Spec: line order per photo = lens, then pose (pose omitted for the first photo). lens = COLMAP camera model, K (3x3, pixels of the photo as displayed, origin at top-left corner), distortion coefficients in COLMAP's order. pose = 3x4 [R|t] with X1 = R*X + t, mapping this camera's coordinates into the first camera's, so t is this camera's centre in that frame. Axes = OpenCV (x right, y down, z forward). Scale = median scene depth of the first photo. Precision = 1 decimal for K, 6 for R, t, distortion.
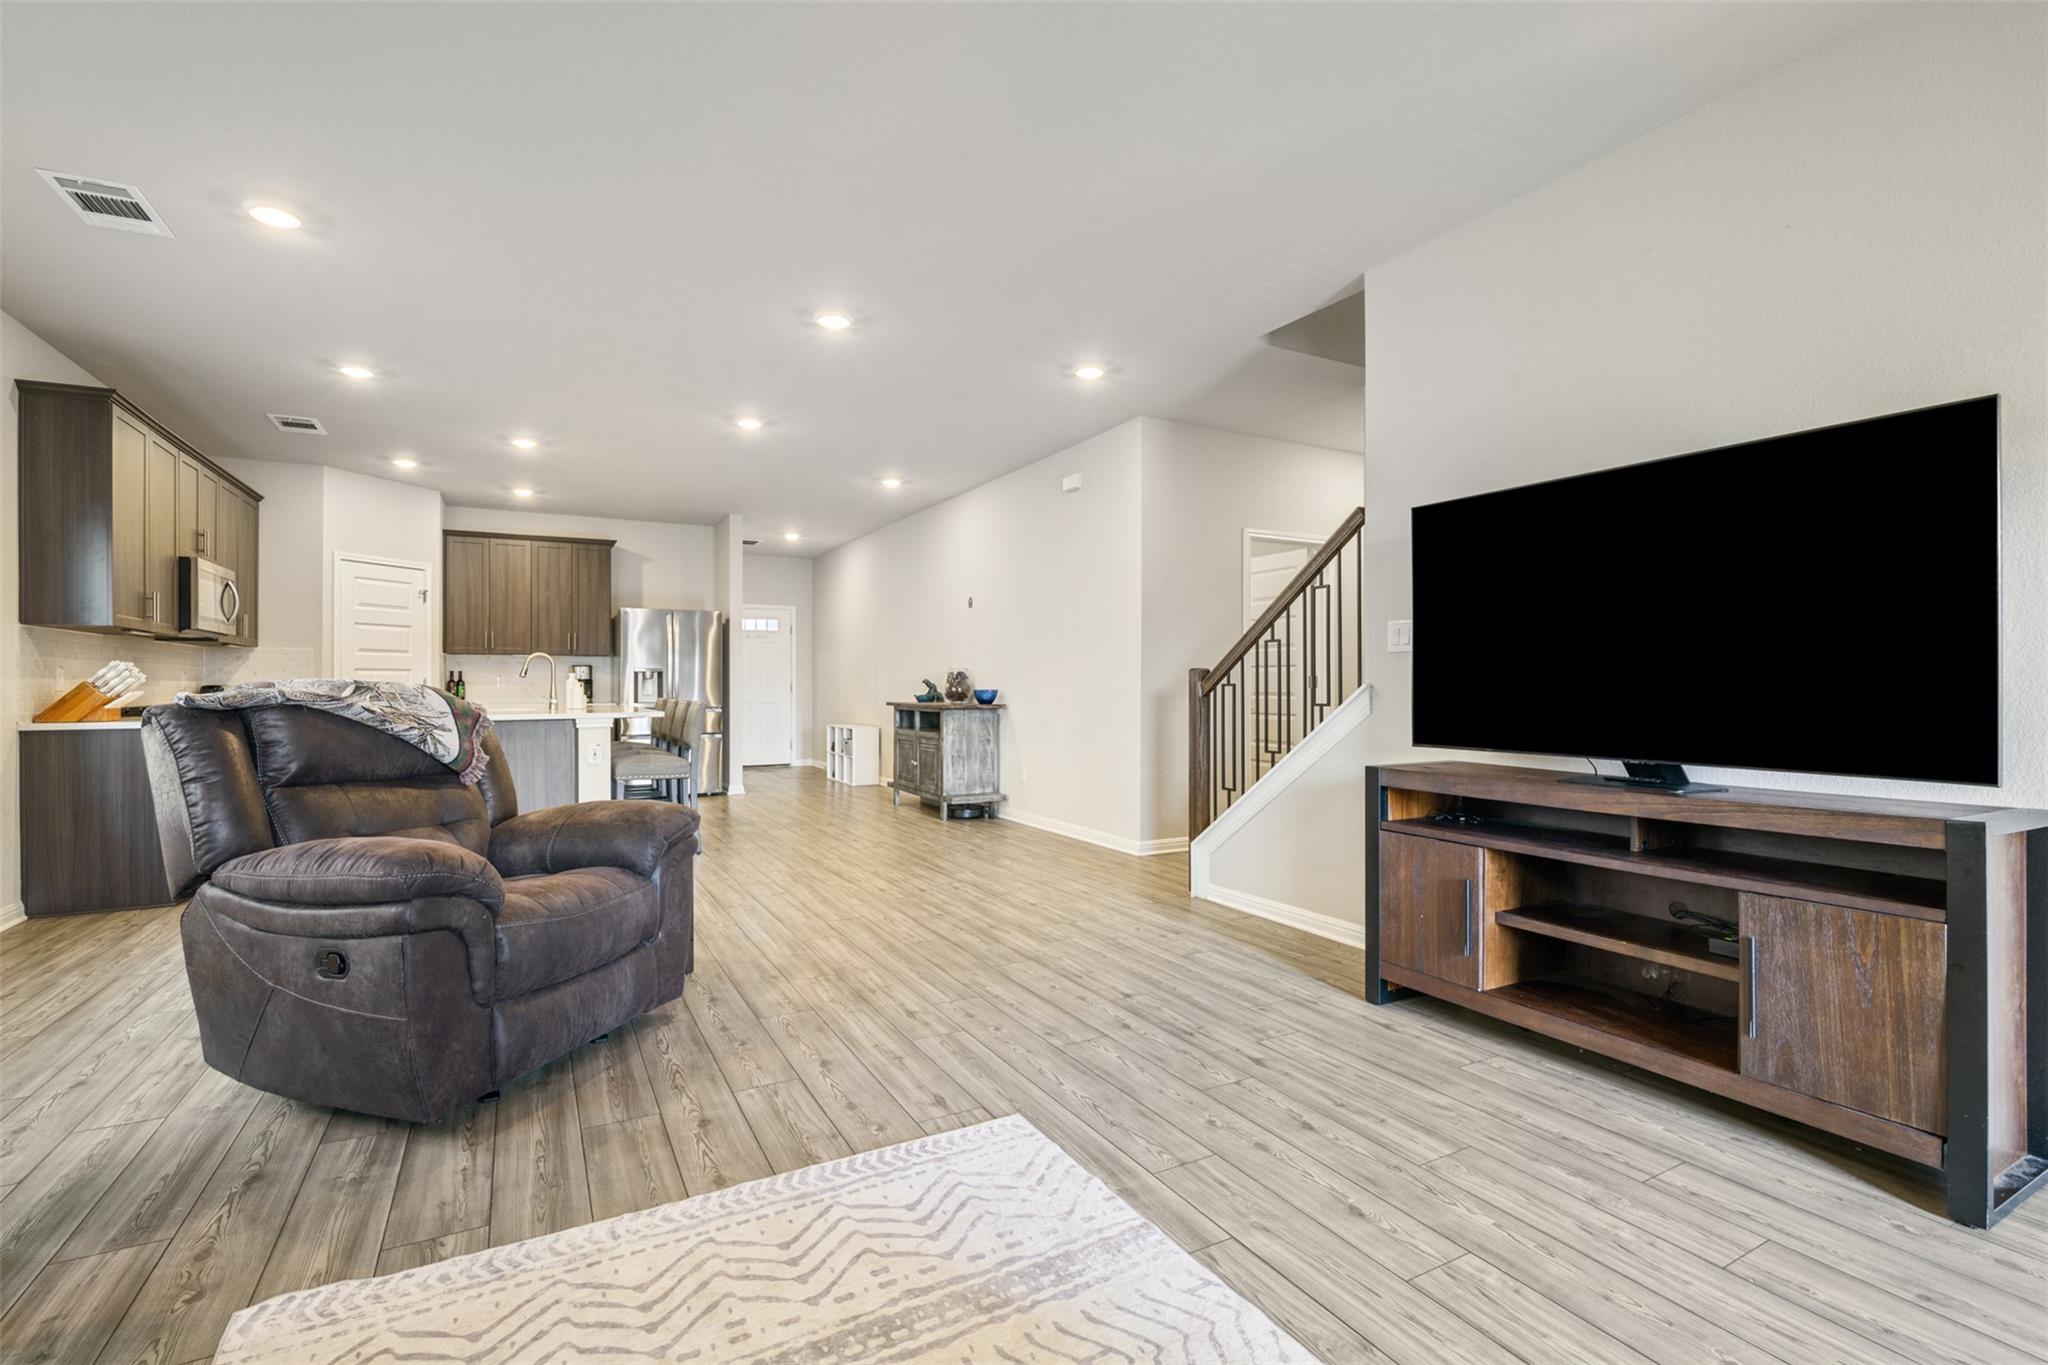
lens RADIAL K [[929.1, 0, 1031.3], [0, 929.1, 678.0], [0, 0, 1]] dist [-0.008245, -0.000404]
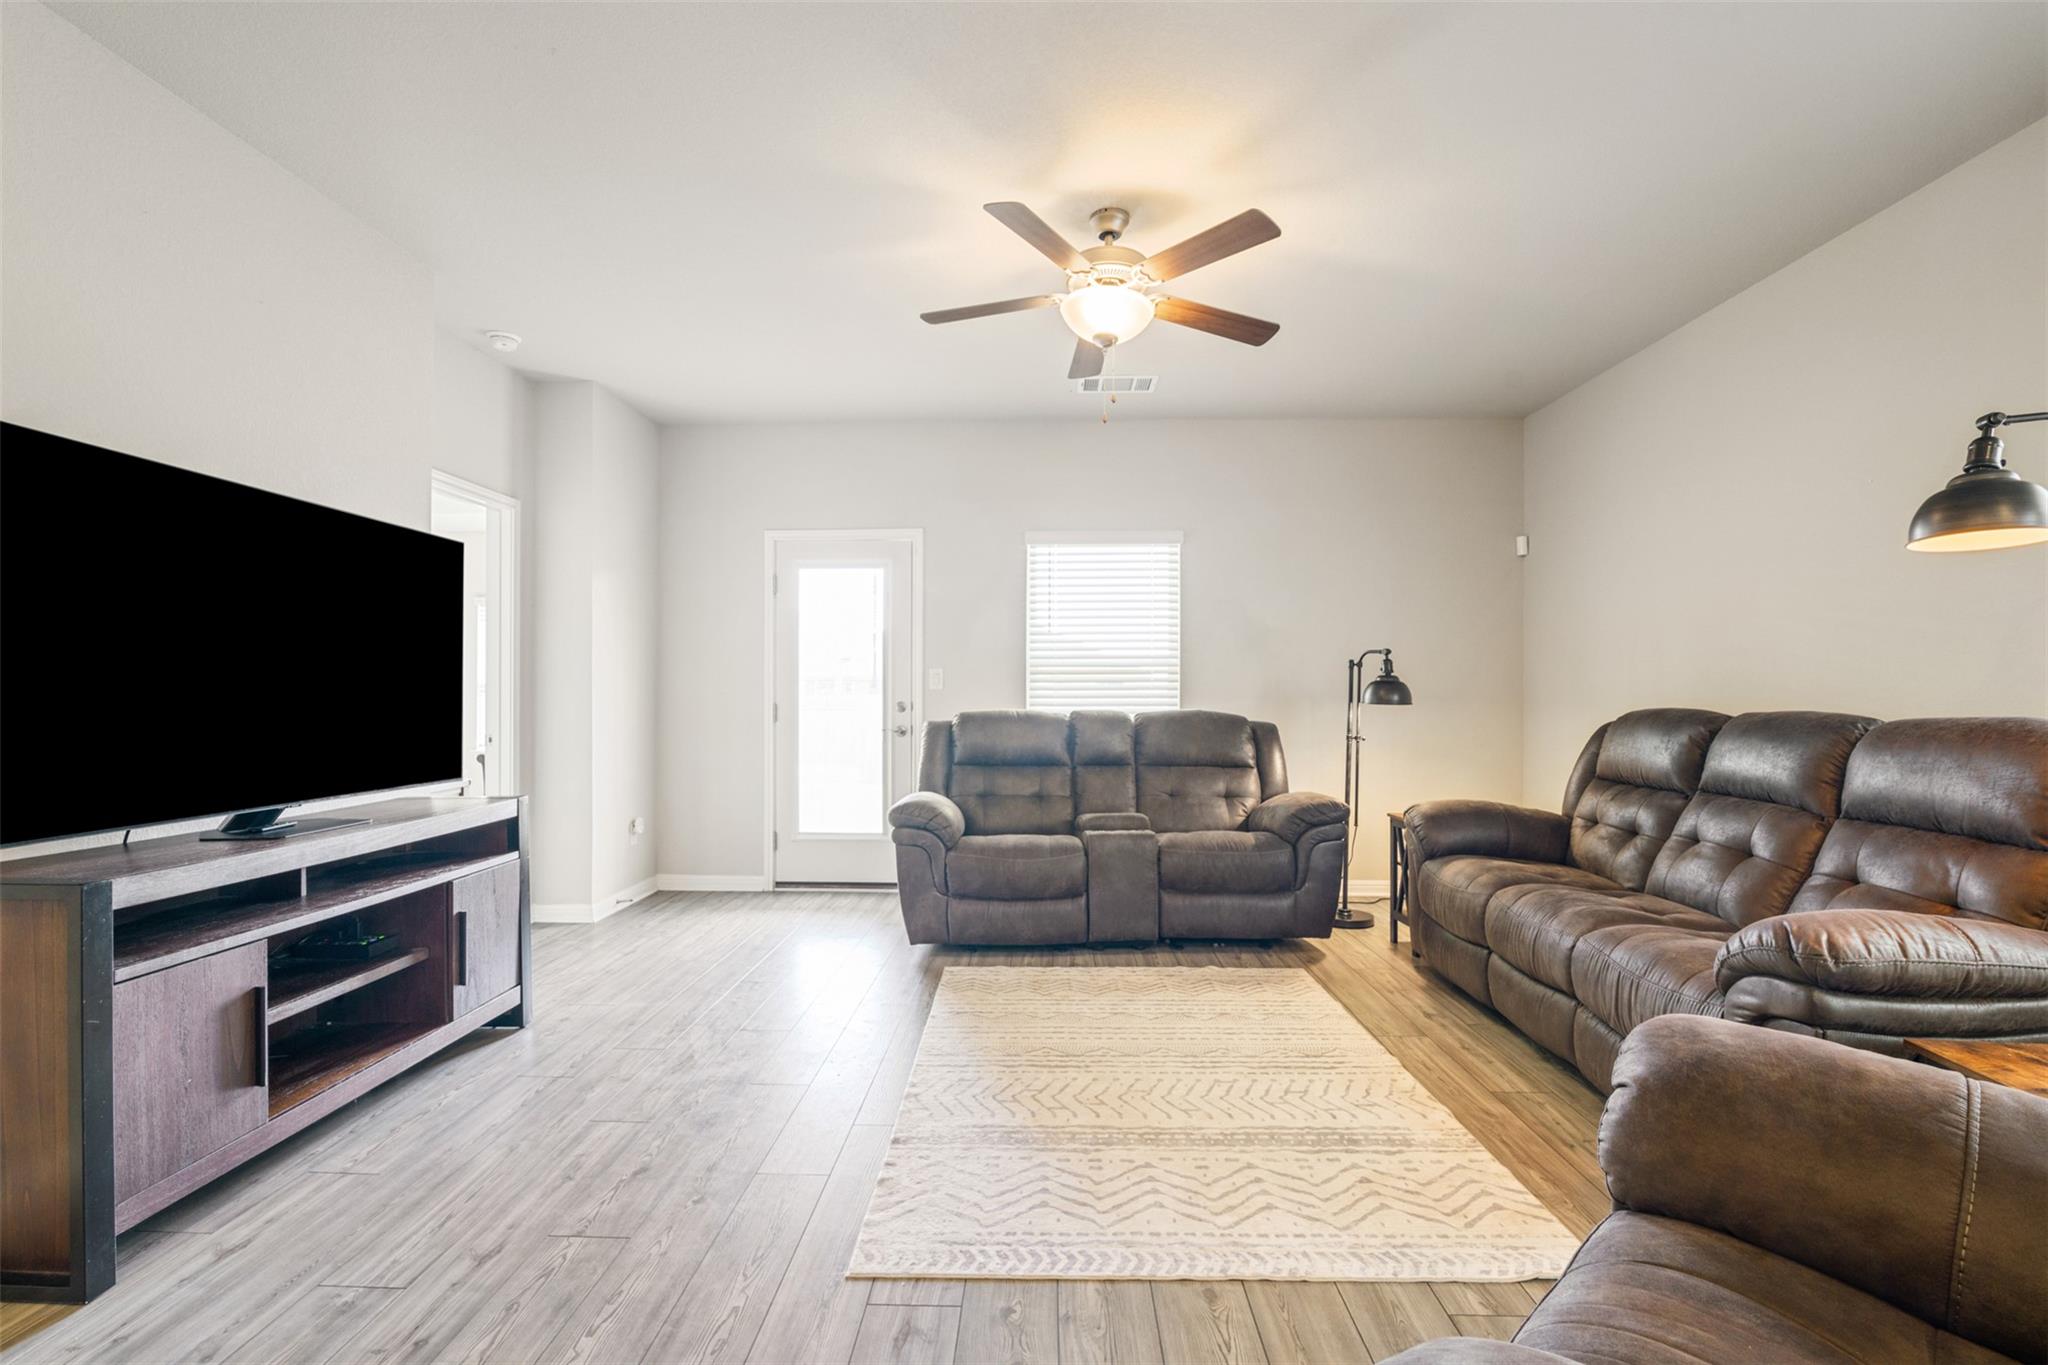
lens RADIAL K [[929.1, 0, 1014.1], [0, 929.1, 697.3], [0, 0, 1]] dist [-0.008245, -0.000404]
pose [[-0.857040, -0.001245, 0.515249, -0.307260], [-0.003121, 0.999991, -0.002775, -0.013642], [-0.515241, -0.003986, -0.857036, 0.904272]]
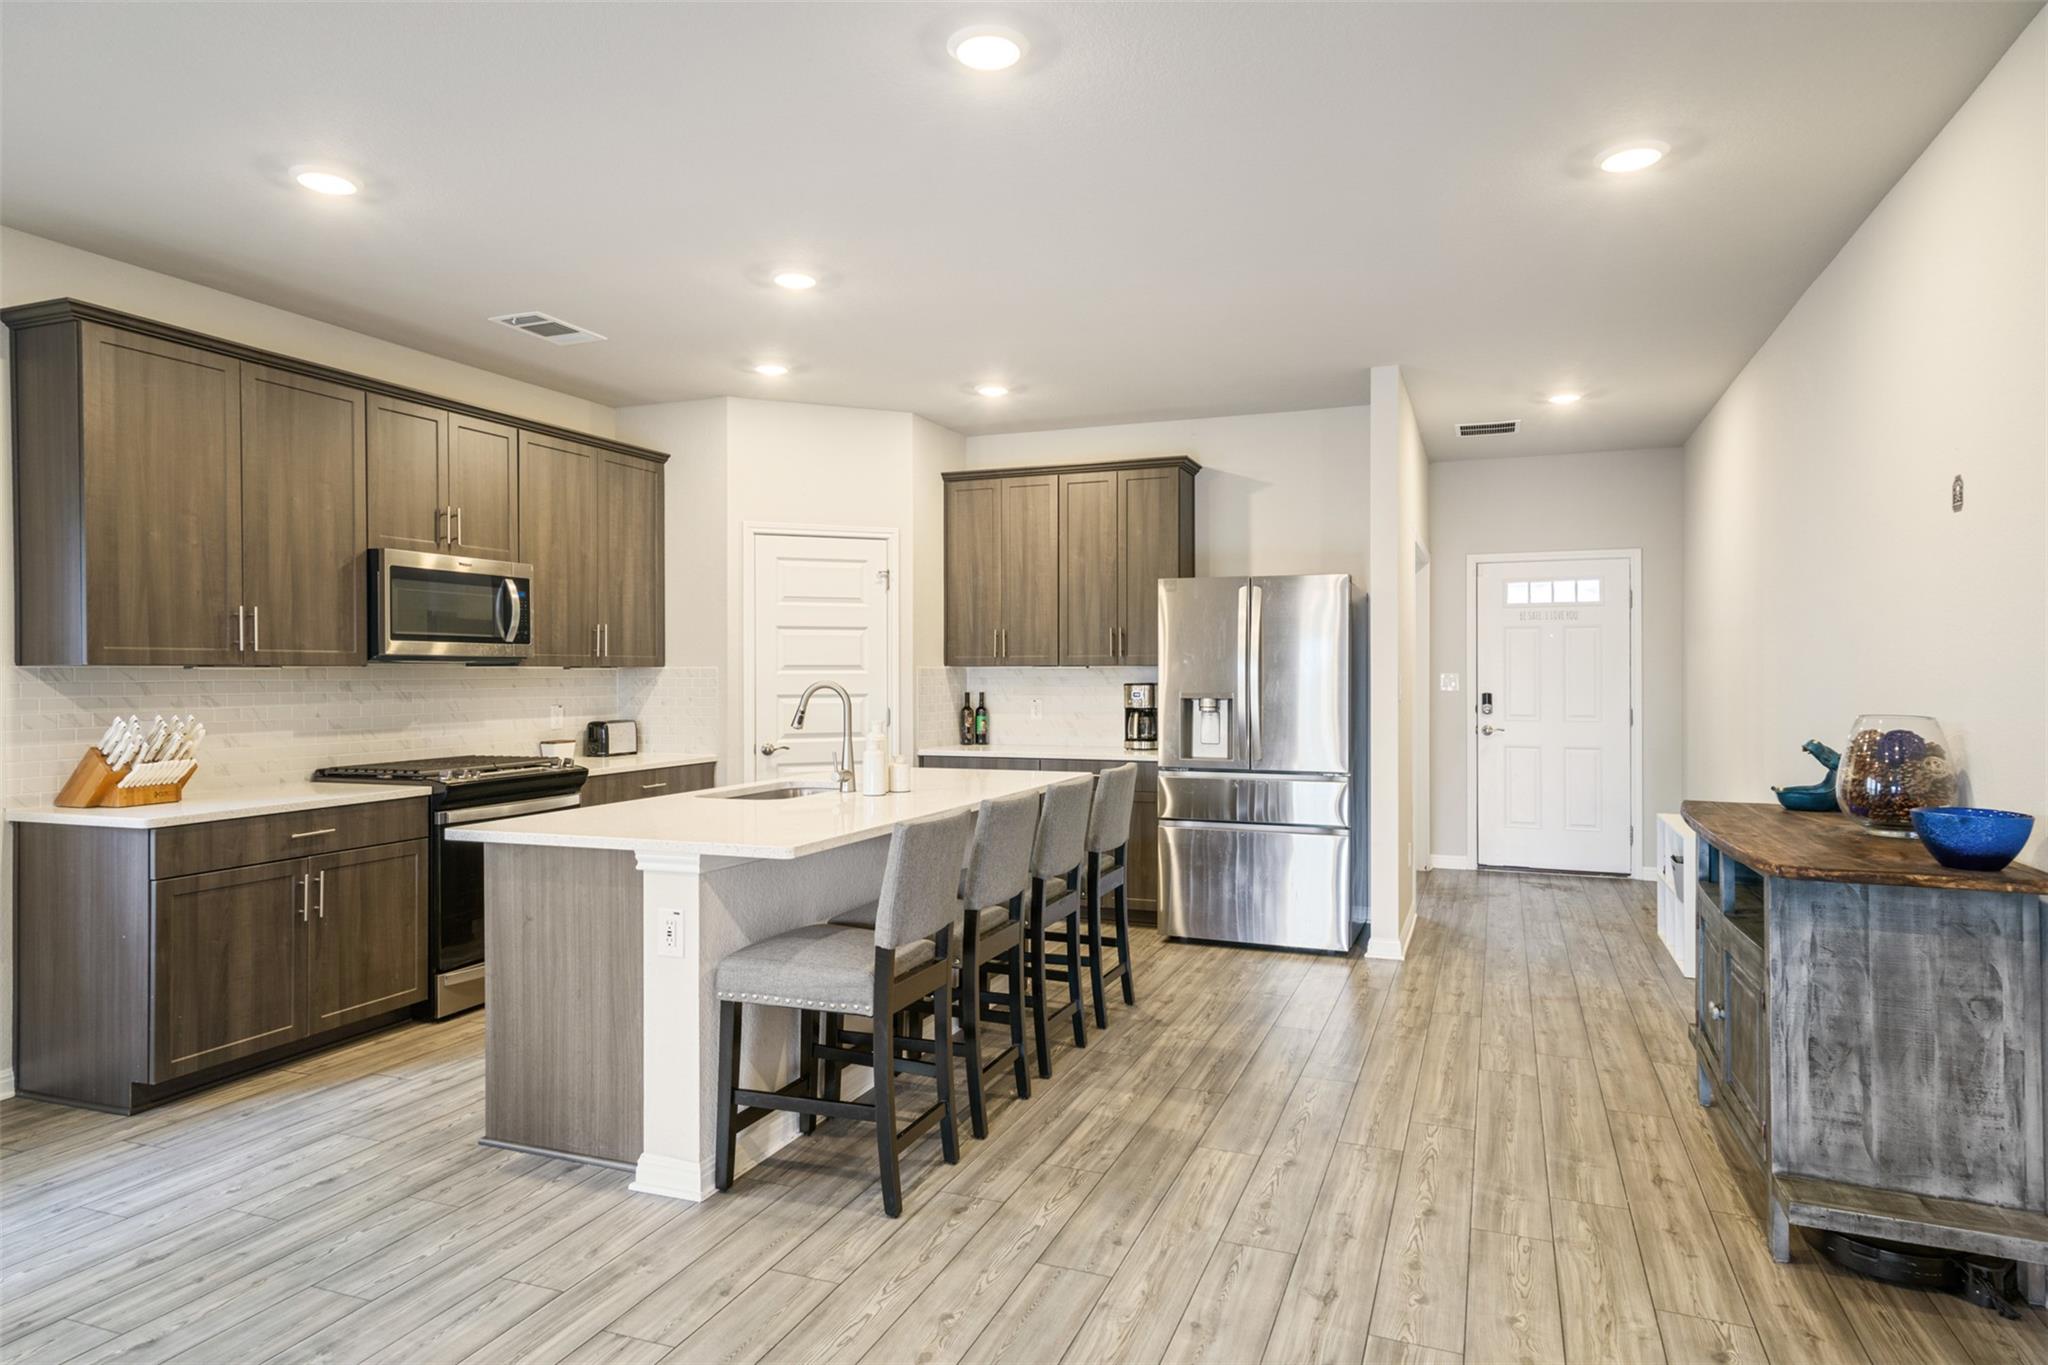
lens RADIAL K [[1198.6, 0, 1017.7], [0, 1198.6, 676.2], [0, 0, 1]] dist [0.019746, 0.003270]
pose [[0.630483, 0.007181, -0.776170, 0.089606], [0.005017, 0.999899, 0.013326, -0.061211], [0.776187, -0.012296, 0.630383, 1.034853]]
